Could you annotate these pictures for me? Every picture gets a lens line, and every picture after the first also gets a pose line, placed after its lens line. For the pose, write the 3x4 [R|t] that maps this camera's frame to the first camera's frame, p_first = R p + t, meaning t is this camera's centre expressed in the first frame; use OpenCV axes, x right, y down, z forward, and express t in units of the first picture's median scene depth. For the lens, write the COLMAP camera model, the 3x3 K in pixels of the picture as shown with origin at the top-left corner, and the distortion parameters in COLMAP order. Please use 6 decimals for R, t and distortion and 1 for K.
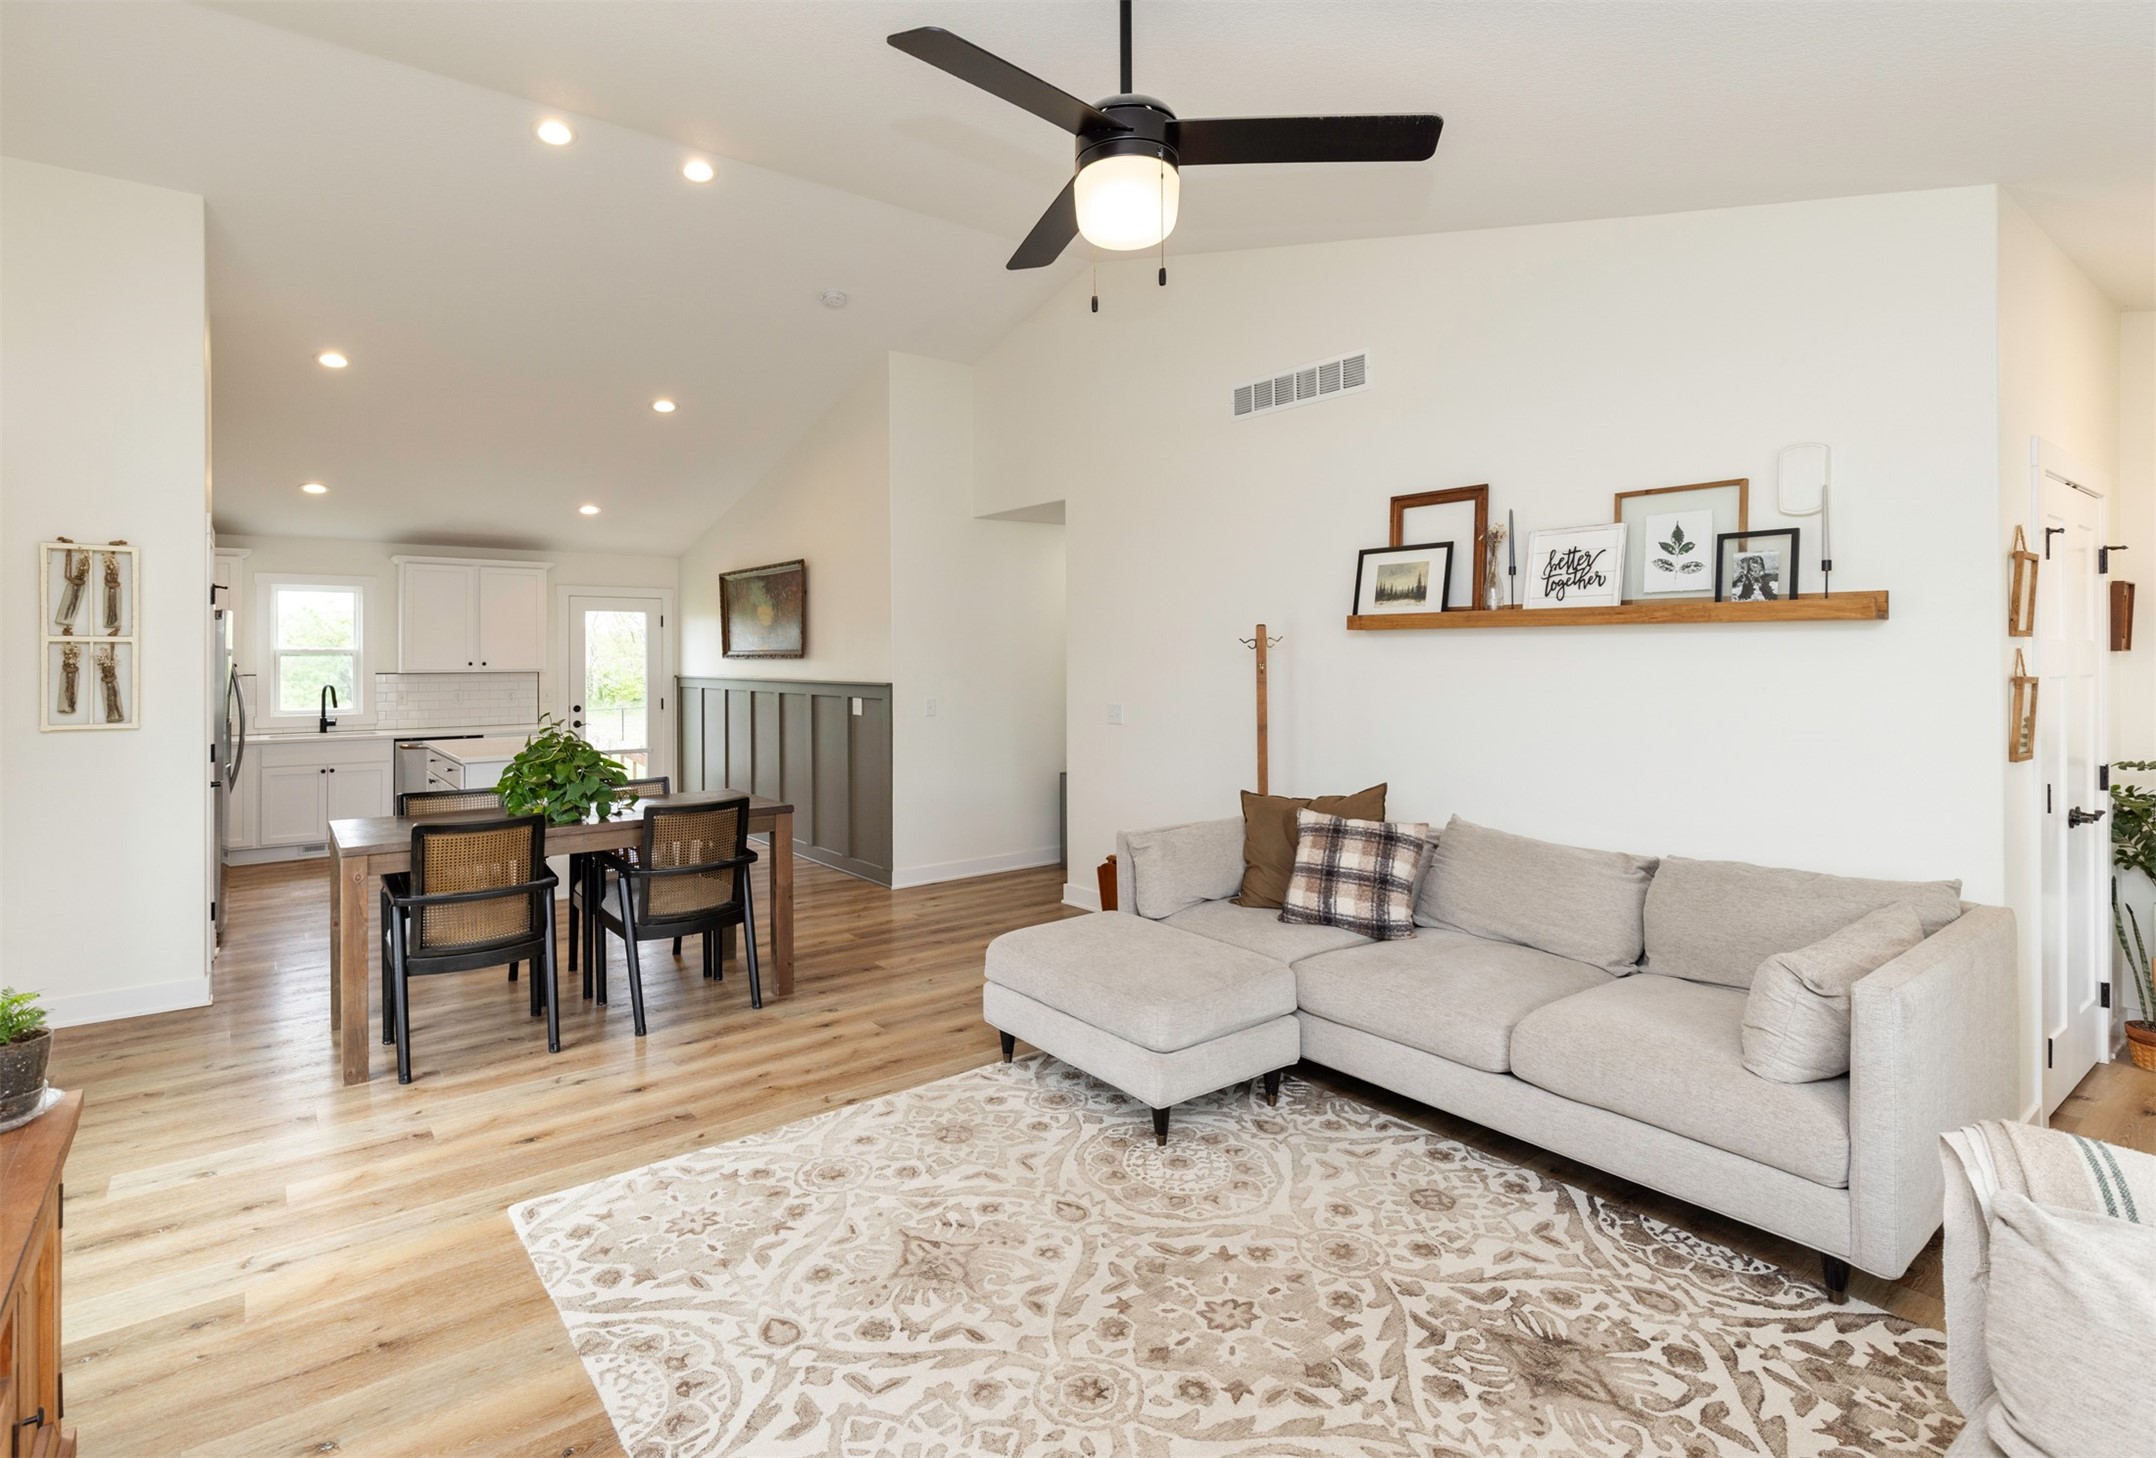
lens RADIAL K [[1041.0, 0, 1030.7], [0, 1041.0, 656.4], [0, 0, 1]] dist [0.004863, 0.000263]
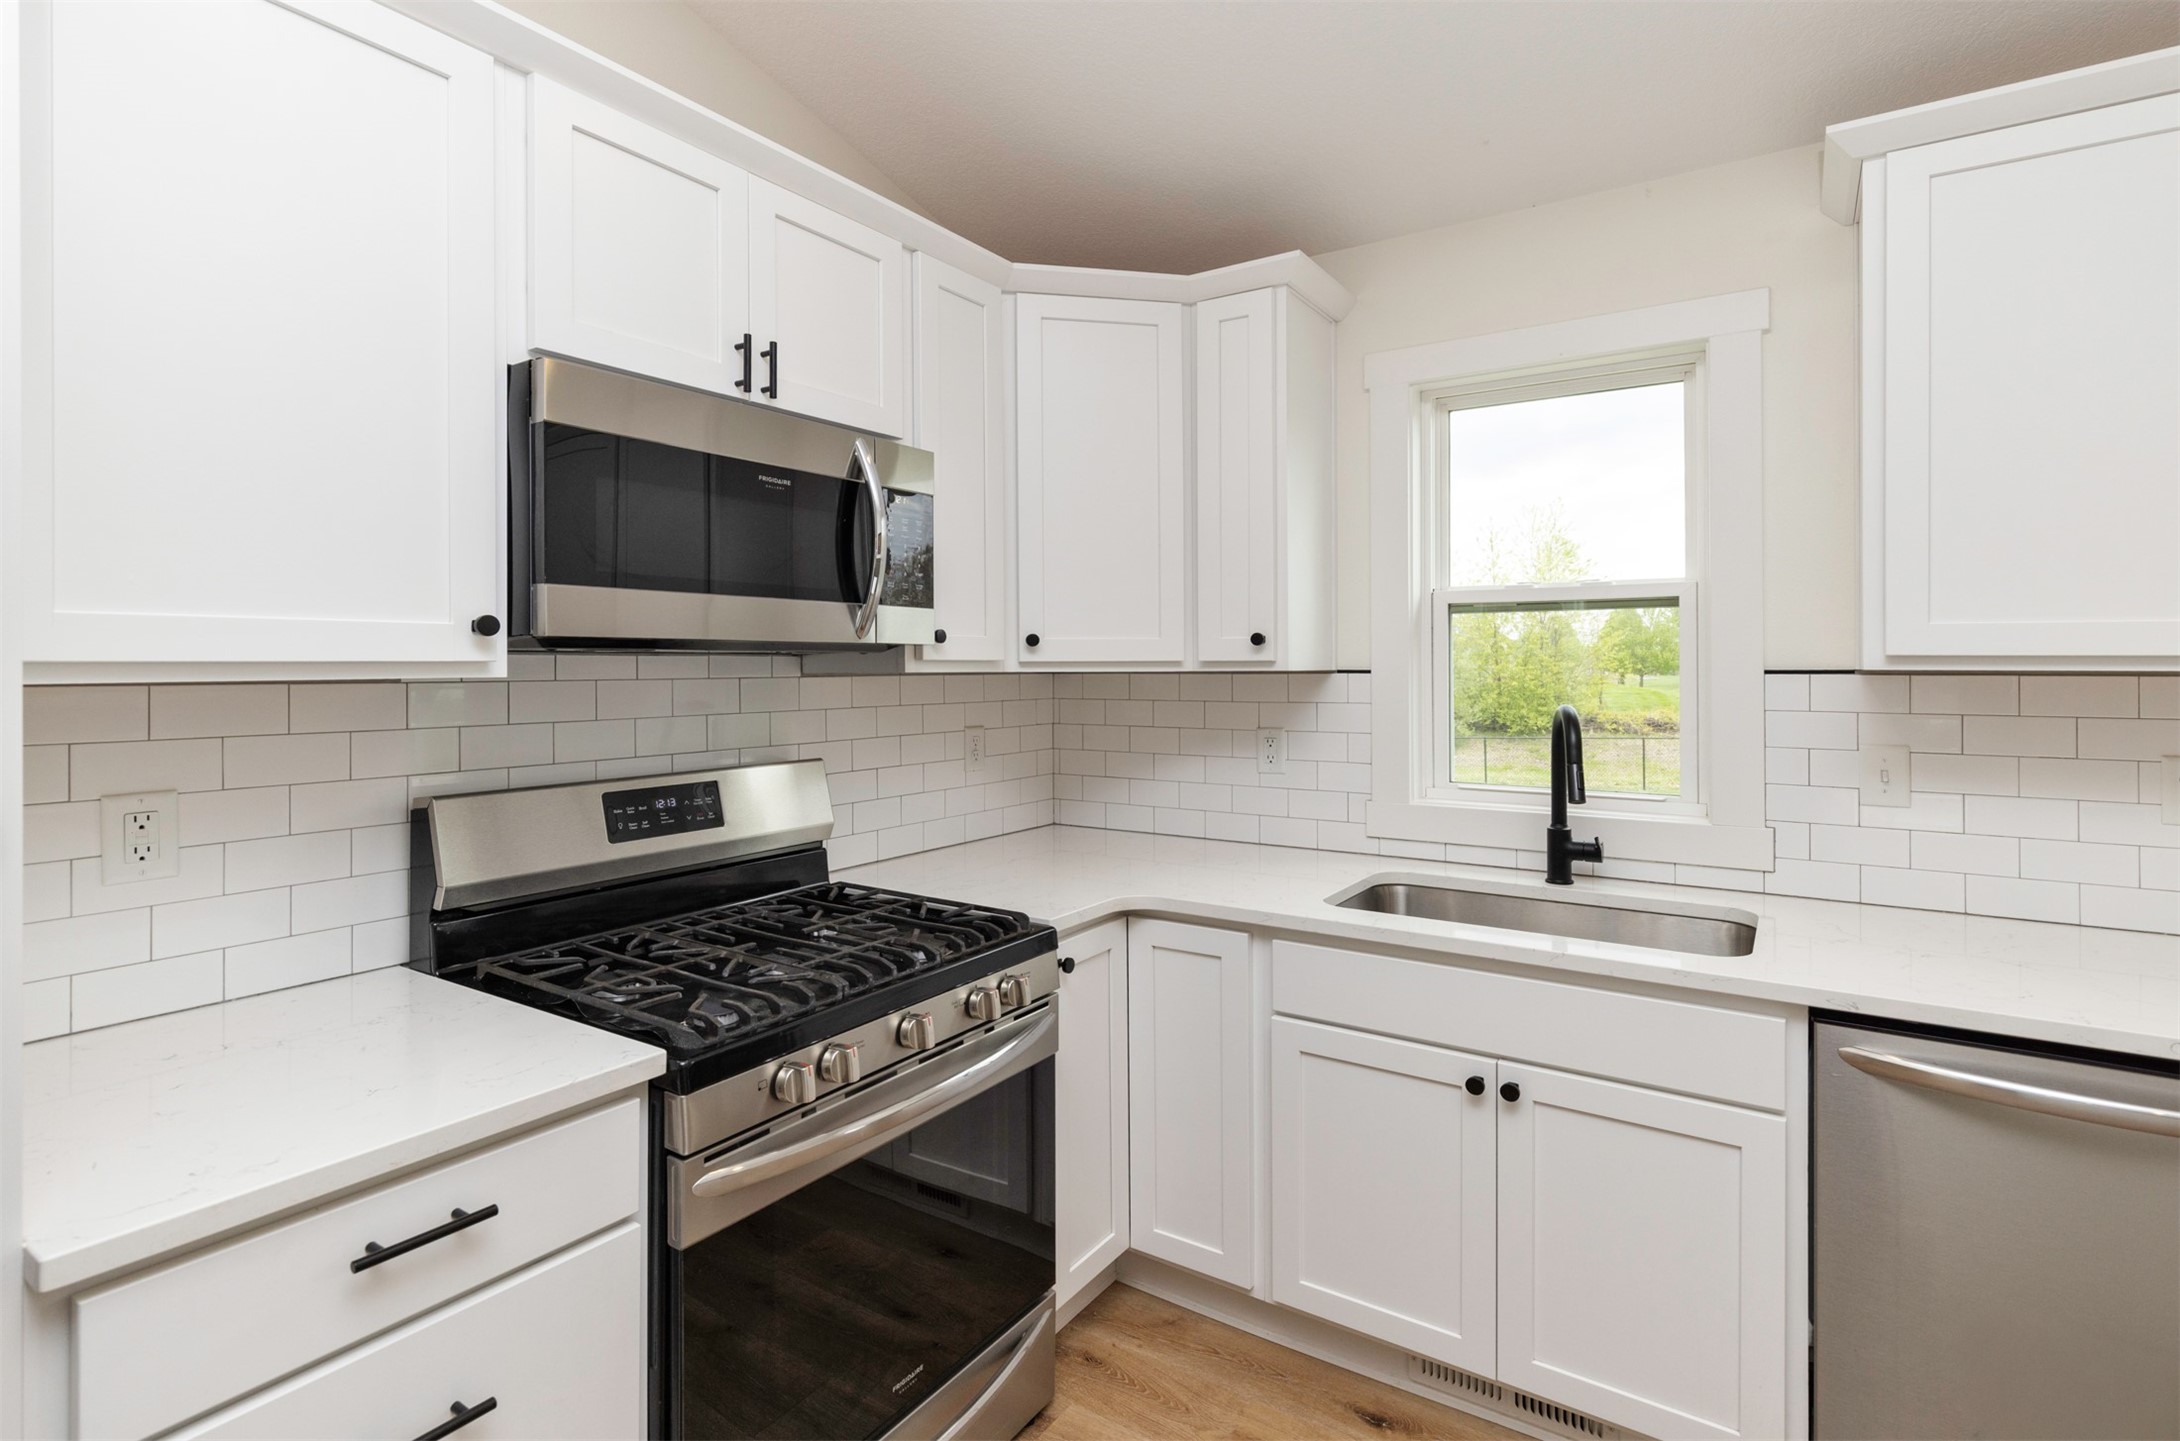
lens RADIAL K [[1031.2, 0, 1117.3], [0, 1031.2, 659.6], [0, 0, 1]] dist [0.000101, 0.000078]
pose [[0.343668, -0.001801, -0.939090, -1.149567], [-0.000146, 0.999998, -0.001971, 0.035086], [0.939091, 0.000814, 0.343667, 1.988573]]
